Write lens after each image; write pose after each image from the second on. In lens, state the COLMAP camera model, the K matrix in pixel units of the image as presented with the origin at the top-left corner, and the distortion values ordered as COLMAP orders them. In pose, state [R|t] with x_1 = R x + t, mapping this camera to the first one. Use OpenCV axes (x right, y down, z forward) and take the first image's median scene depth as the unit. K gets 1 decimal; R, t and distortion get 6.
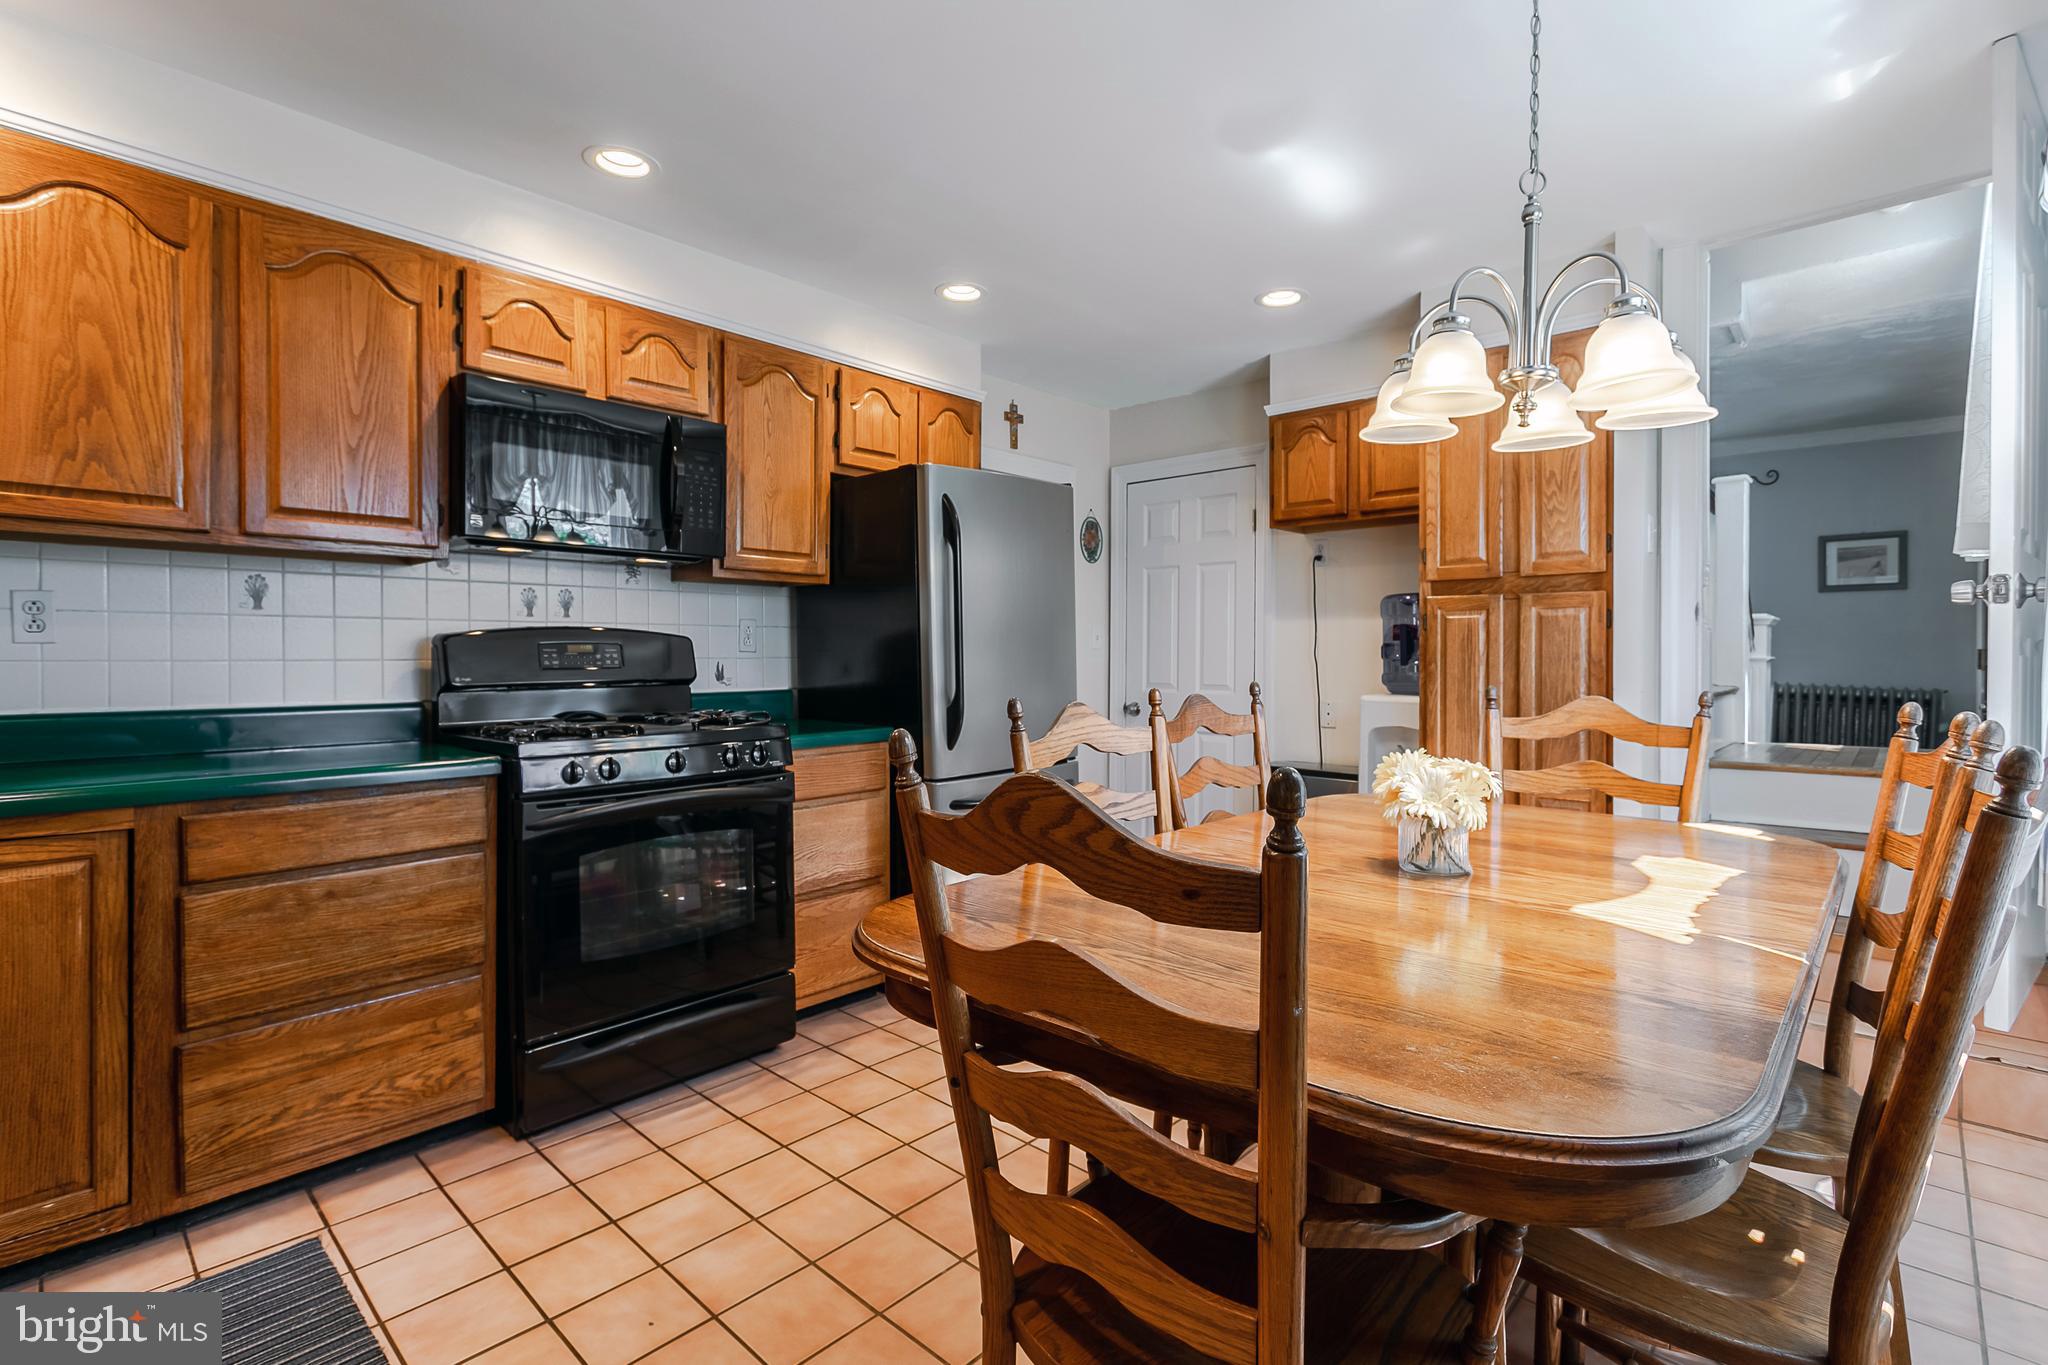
lens RADIAL K [[985.3, 0, 957.7], [0, 985.3, 665.6], [0, 0, 1]] dist [-0.003898, 0.003833]
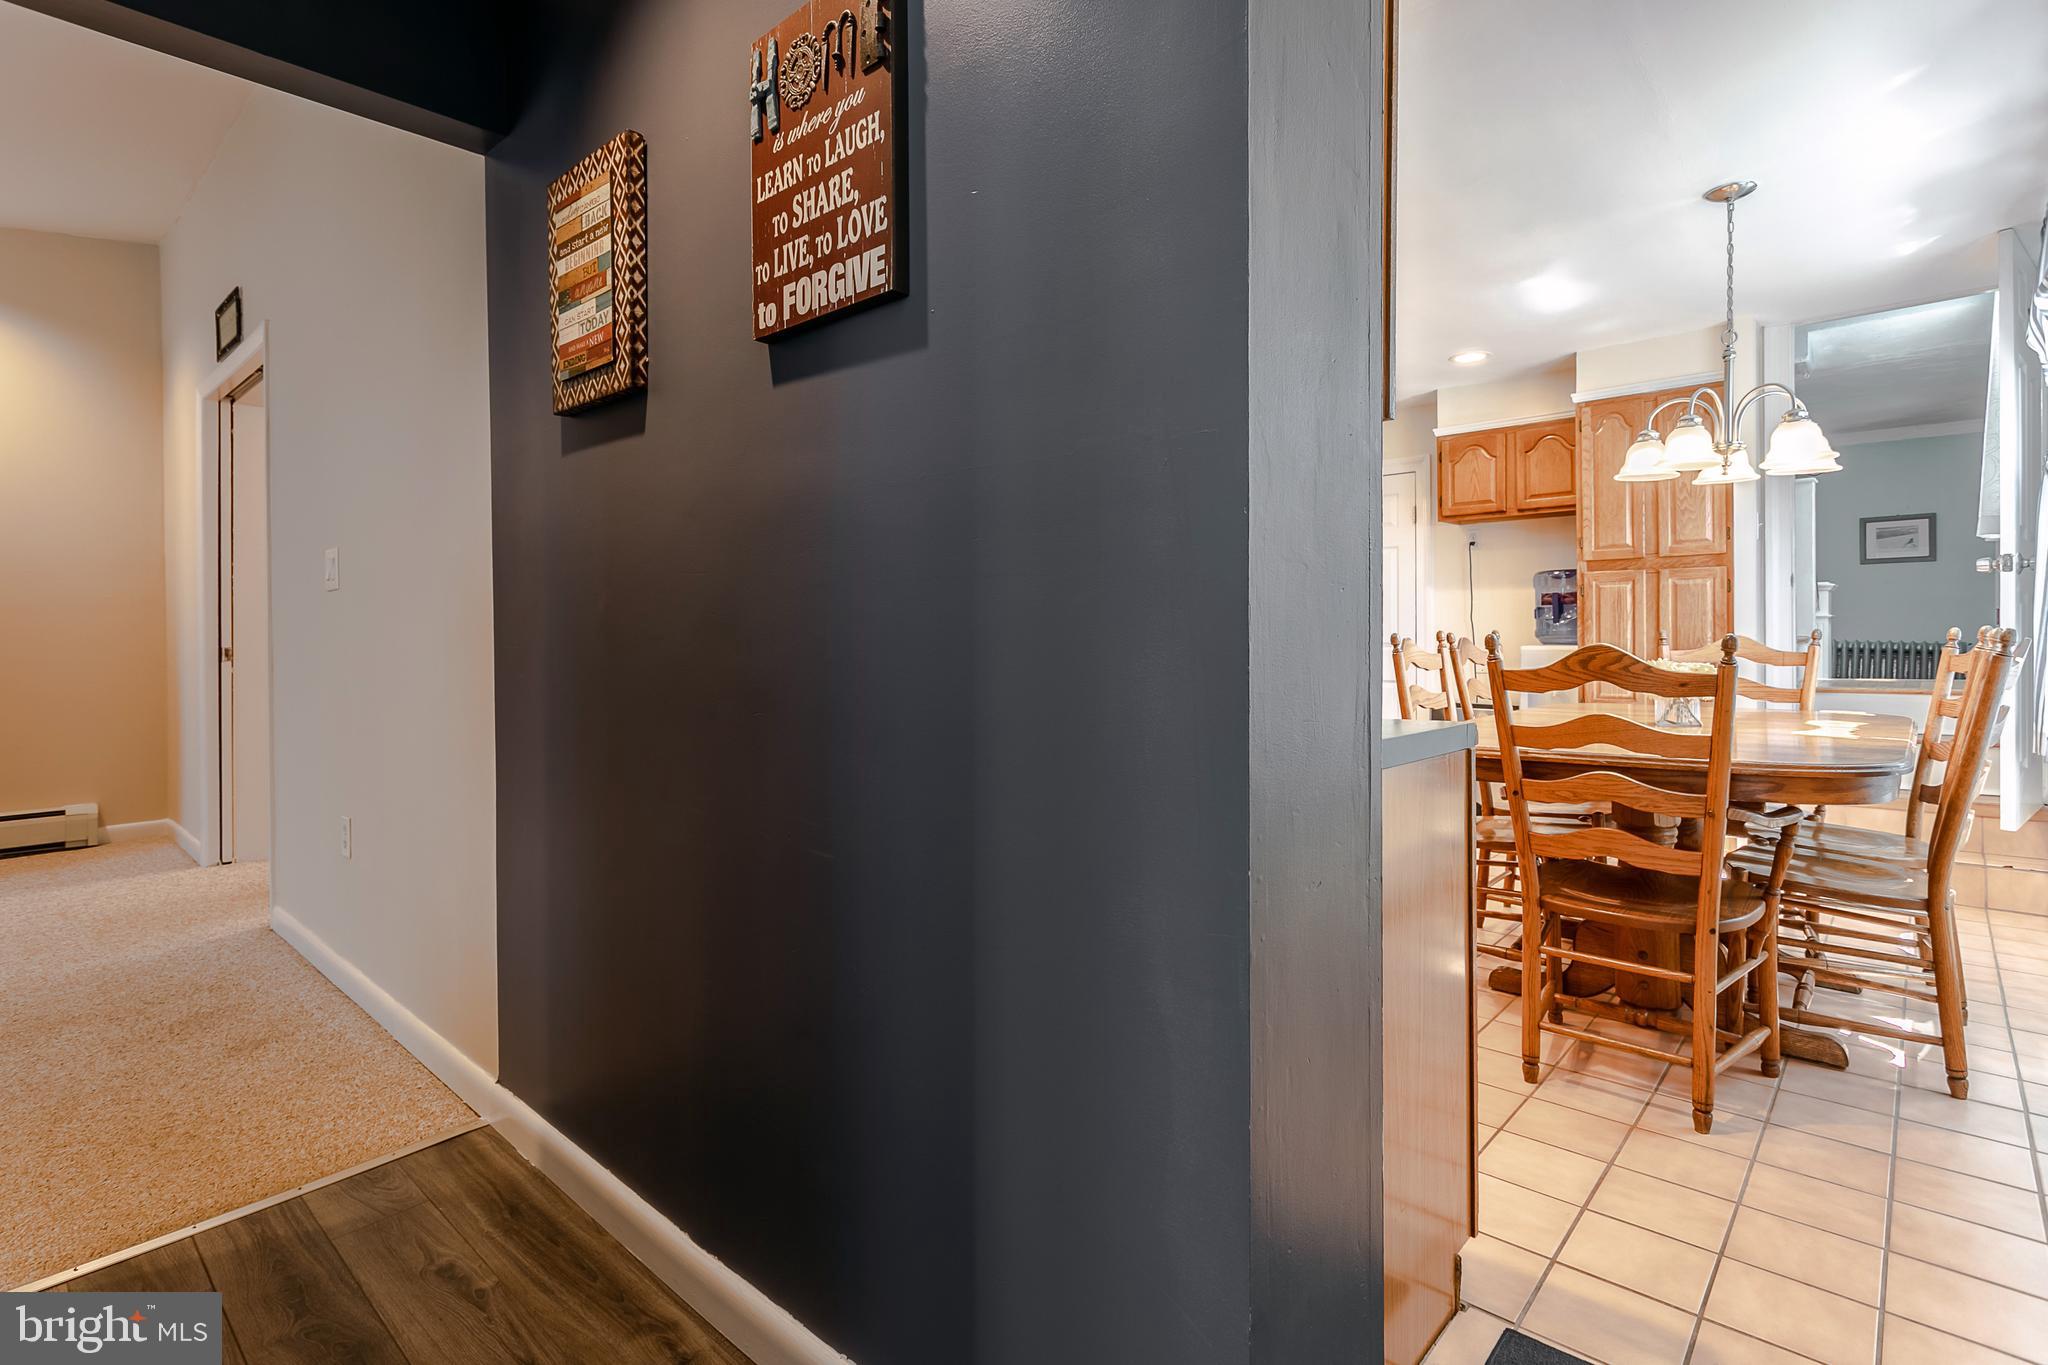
lens RADIAL K [[985.3, 0, 913.2], [0, 985.3, 646.4], [0, 0, 1]] dist [-0.003898, 0.003833]
pose [[0.999456, -0.010169, -0.031365, -0.443631], [0.010139, 0.999948, -0.001110, 0.027882], [0.031375, 0.000791, 0.999507, -0.434835]]
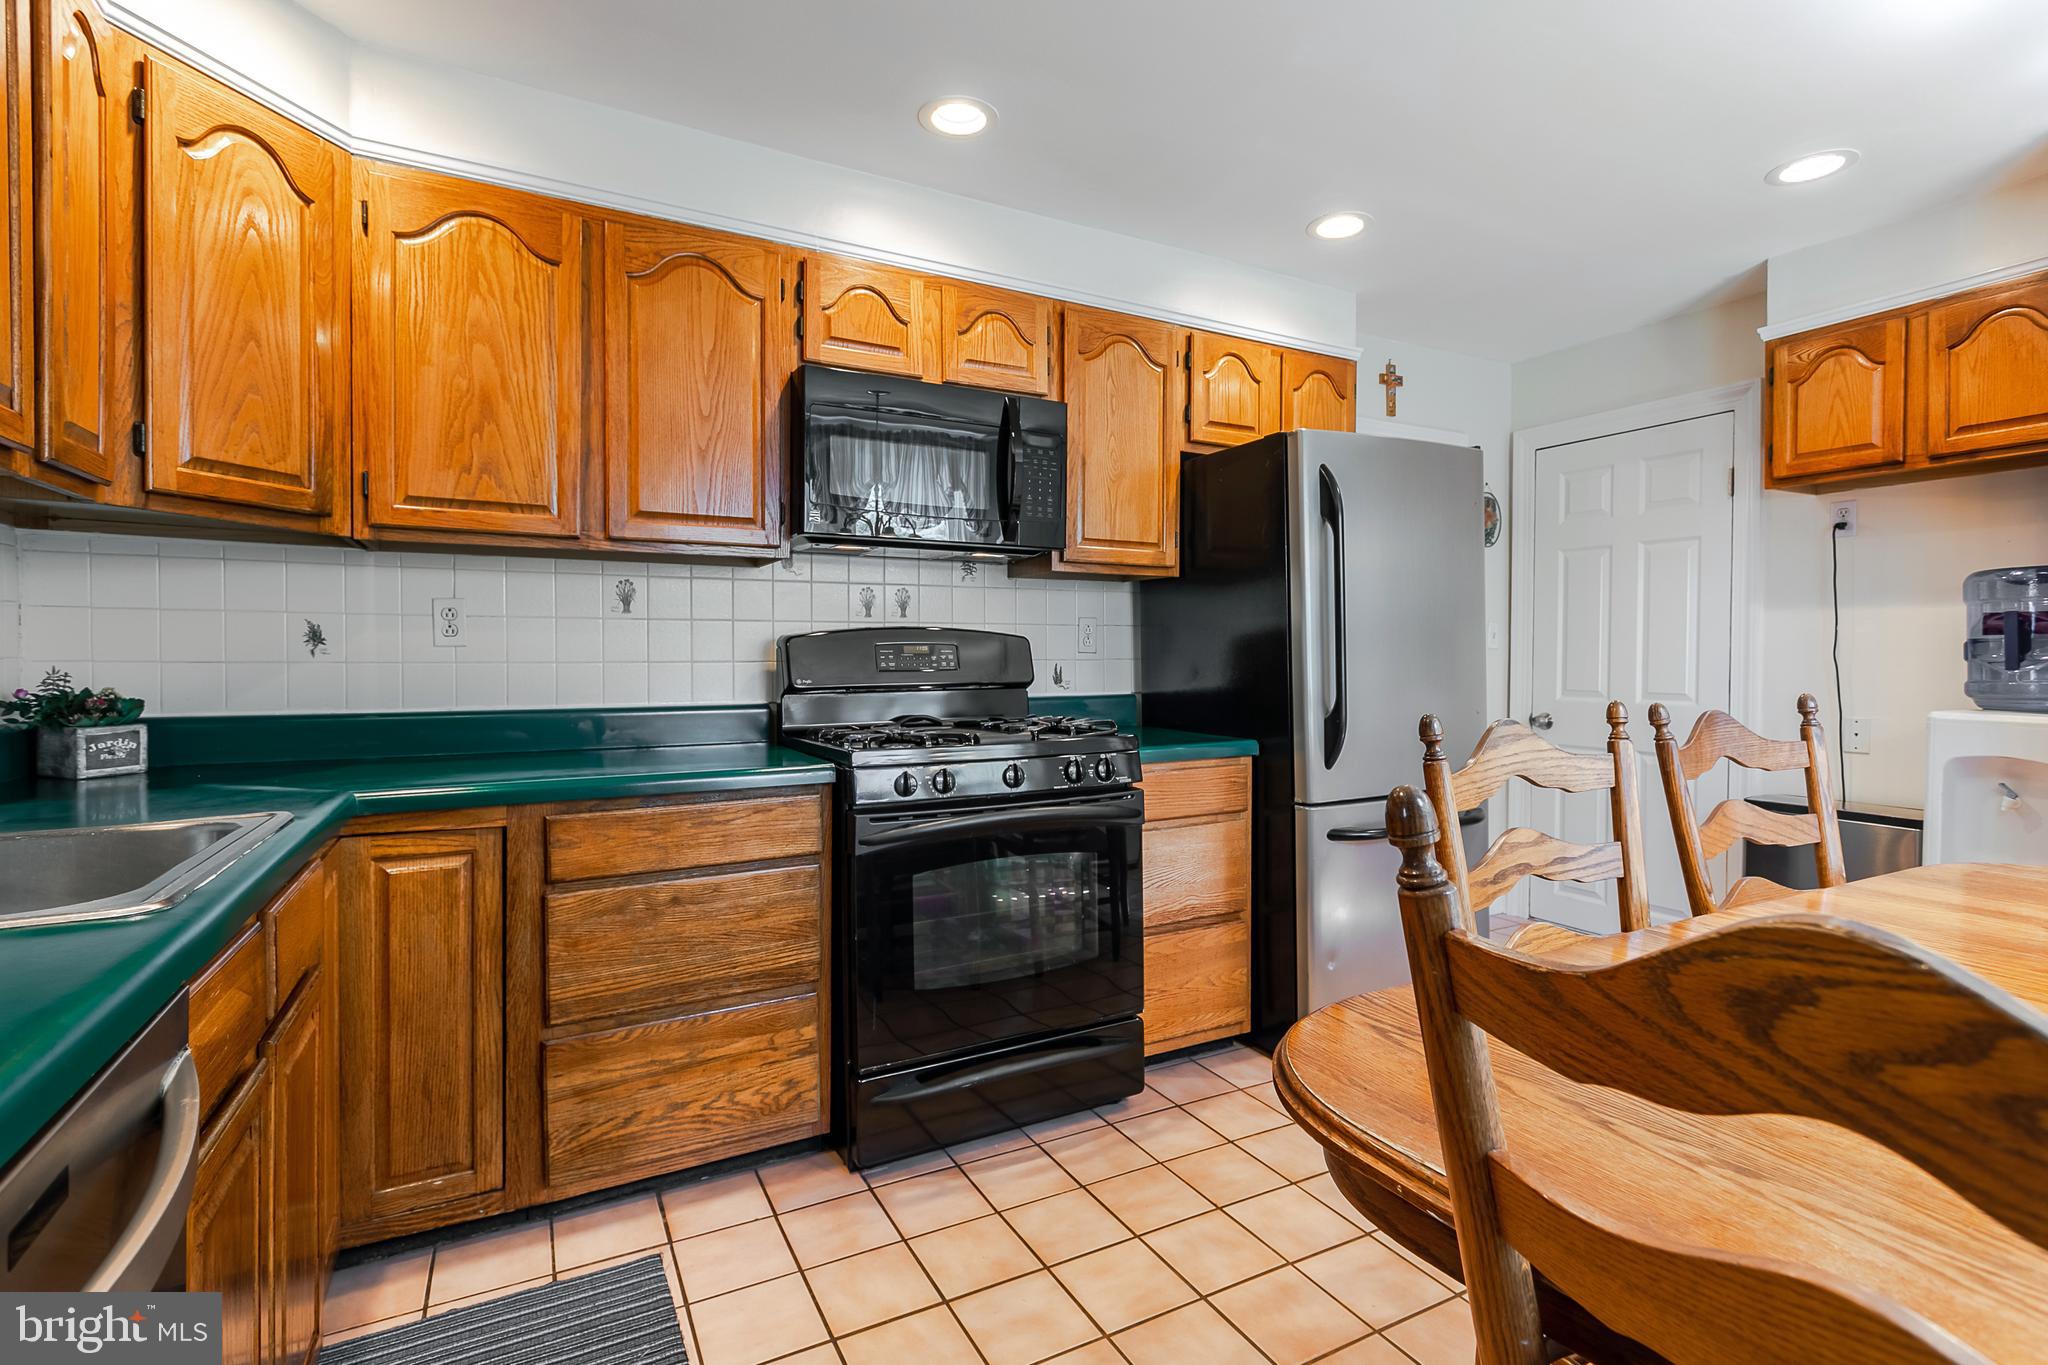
lens RADIAL K [[985.3, 0, 993.8], [0, 985.3, 666.9], [0, 0, 1]] dist [-0.003898, 0.003833]
pose [[0.957016, 0.001970, -0.290029, -0.042863], [-0.002032, 0.999998, 0.000087, -0.001339], [0.290029, 0.000506, 0.957018, 0.133148]]
